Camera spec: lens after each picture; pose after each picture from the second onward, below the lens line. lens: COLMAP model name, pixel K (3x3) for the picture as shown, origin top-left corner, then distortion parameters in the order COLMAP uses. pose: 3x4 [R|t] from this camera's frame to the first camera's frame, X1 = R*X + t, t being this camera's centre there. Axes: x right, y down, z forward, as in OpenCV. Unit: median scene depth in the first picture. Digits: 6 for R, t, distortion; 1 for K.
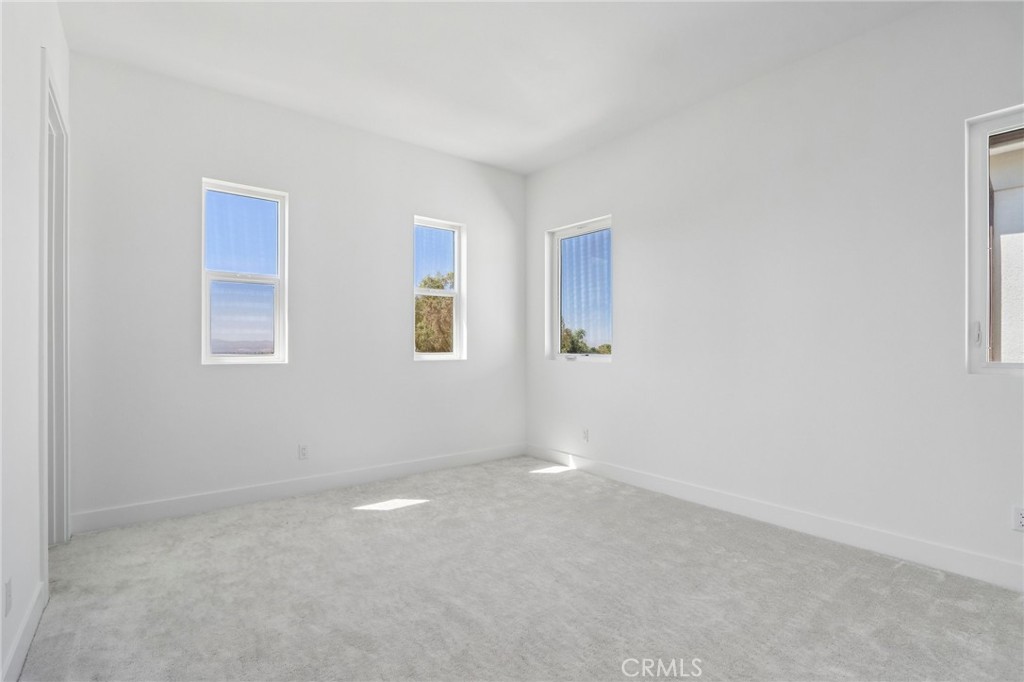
lens RADIAL K [[473.7, 0, 507.4], [0, 473.7, 337.1], [0, 0, 1]] dist [-0.014980, 0.000712]
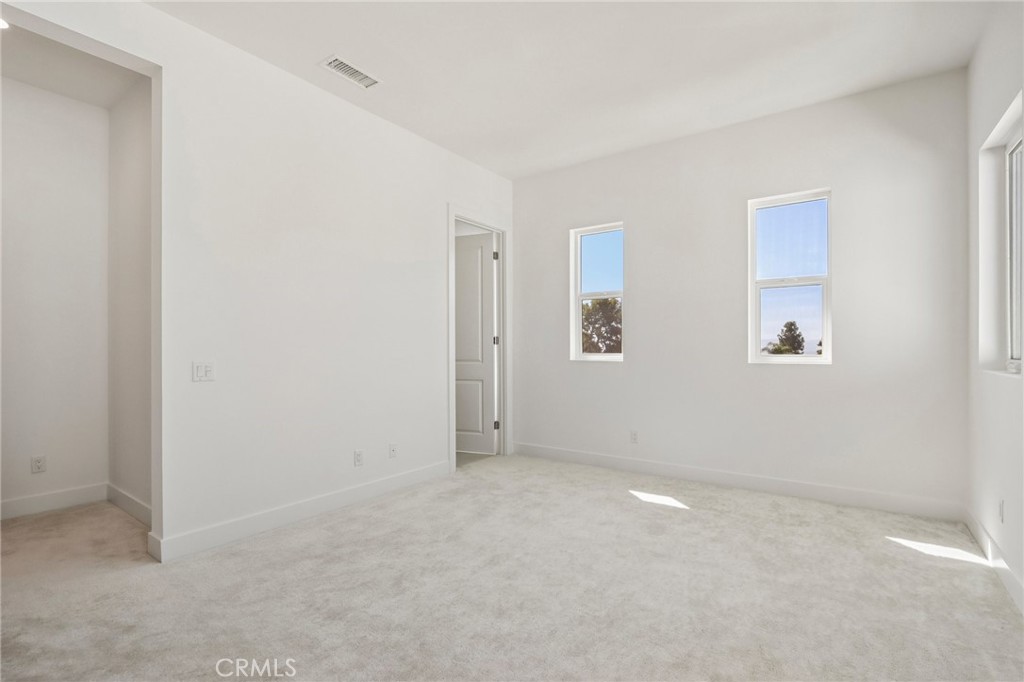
lens RADIAL K [[473.7, 0, 506.3], [0, 473.7, 344.6], [0, 0, 1]] dist [-0.014980, 0.000712]
pose [[0.297073, -0.003611, -0.954848, 0.615352], [0.019004, 0.999817, 0.002132, 0.004741], [0.954666, -0.018779, 0.297087, 0.355888]]
